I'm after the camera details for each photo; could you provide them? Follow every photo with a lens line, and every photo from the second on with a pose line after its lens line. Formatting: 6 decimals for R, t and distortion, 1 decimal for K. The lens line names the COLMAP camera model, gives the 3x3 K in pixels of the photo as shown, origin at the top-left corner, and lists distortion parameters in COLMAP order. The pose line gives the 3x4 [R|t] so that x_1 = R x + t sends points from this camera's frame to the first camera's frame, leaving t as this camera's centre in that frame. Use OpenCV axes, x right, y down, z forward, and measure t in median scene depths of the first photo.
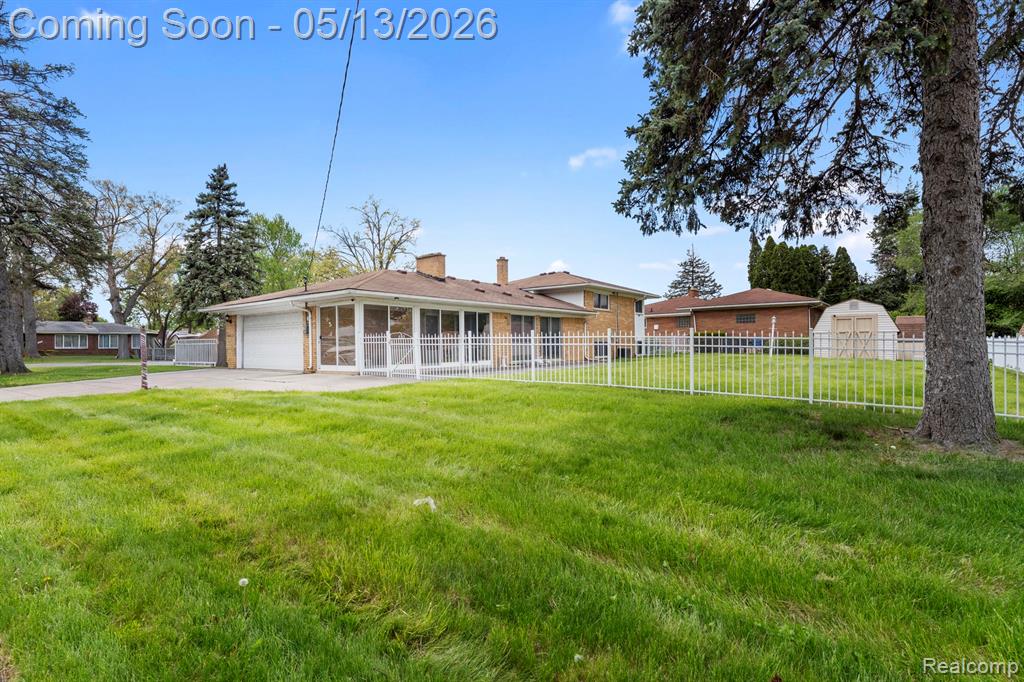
lens RADIAL K [[494.3, 0, 513.6], [0, 494.3, 343.8], [0, 0, 1]] dist [0.000552, 0.000541]
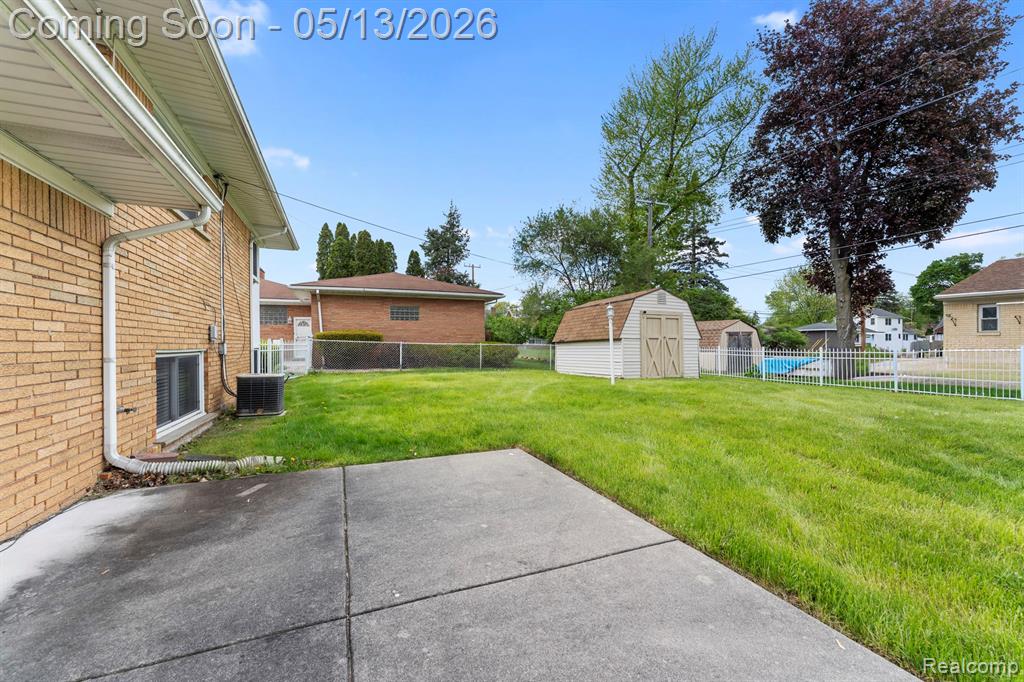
lens RADIAL K [[410.8, 0, 513.5], [0, 410.8, 343.7], [0, 0, 1]] dist [-0.003148, -0.000231]
pose [[0.477320, 0.017426, 0.878557, 0.074534], [-0.009710, 0.999847, -0.014556, -0.004811], [-0.878676, -0.001583, 0.477416, 0.623918]]
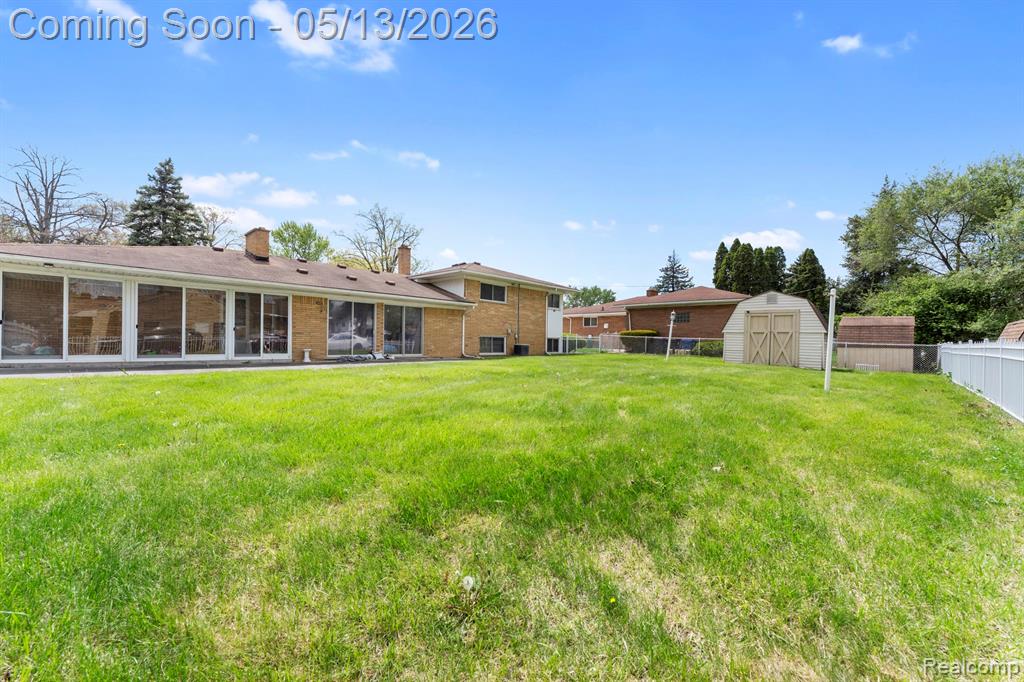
lens RADIAL K [[410.8, 0, 510.2], [0, 410.8, 342.5], [0, 0, 1]] dist [-0.003148, -0.000231]
pose [[0.995327, 0.028429, -0.092279, 0.225308], [-0.028064, 0.999592, 0.005250, 0.000754], [0.092390, -0.002636, 0.995719, 0.204267]]
